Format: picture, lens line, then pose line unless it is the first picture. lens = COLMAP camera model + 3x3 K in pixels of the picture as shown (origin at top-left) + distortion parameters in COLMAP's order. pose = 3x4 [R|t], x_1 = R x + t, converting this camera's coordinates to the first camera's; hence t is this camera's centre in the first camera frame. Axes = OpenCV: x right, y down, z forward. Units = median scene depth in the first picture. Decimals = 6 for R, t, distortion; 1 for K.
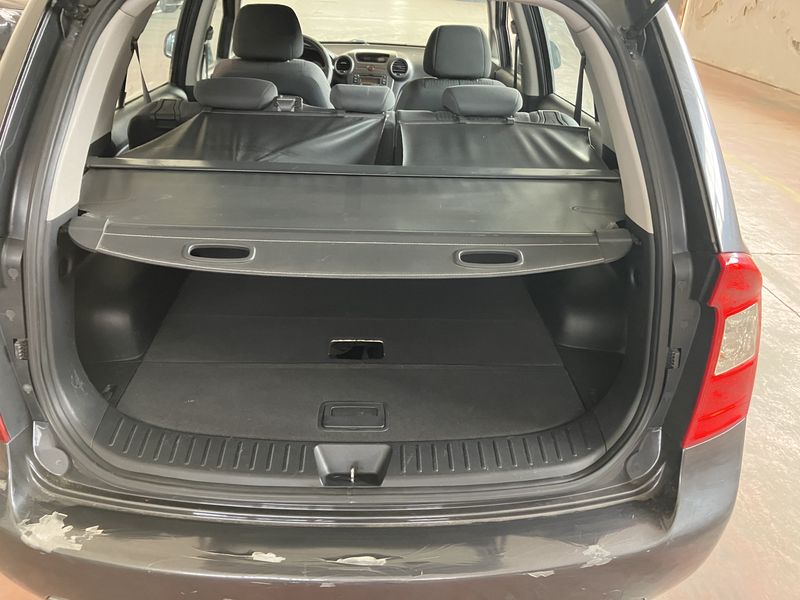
lens RADIAL K [[640.4, 0, 398.5], [0, 640.4, 283.0], [0, 0, 1]] dist [0.032895, -0.042800]
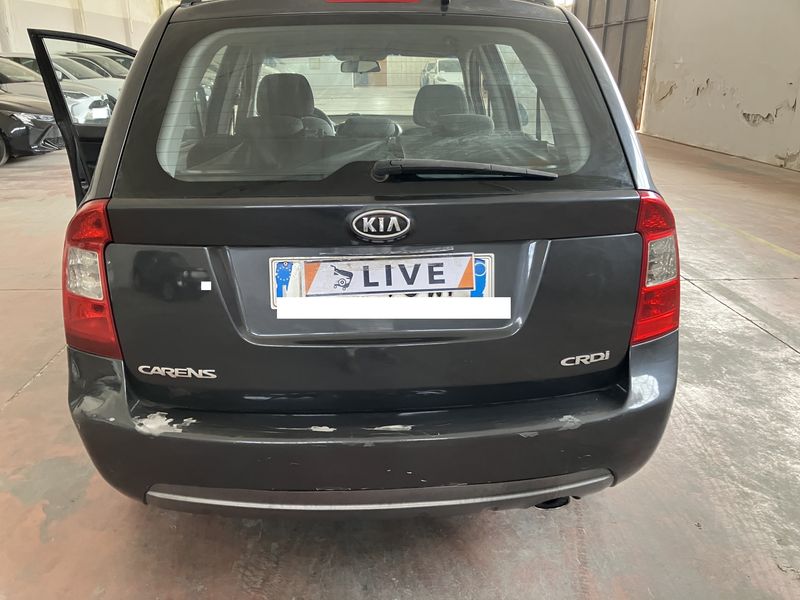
lens RADIAL K [[640.4, 0, 397.3], [0, 640.4, 293.5], [0, 0, 1]] dist [0.032895, -0.042800]
pose [[0.998734, -0.047913, 0.015345, -0.030950], [0.049499, 0.990362, -0.129353, 0.178350], [-0.008999, 0.129949, 0.991480, -0.194366]]
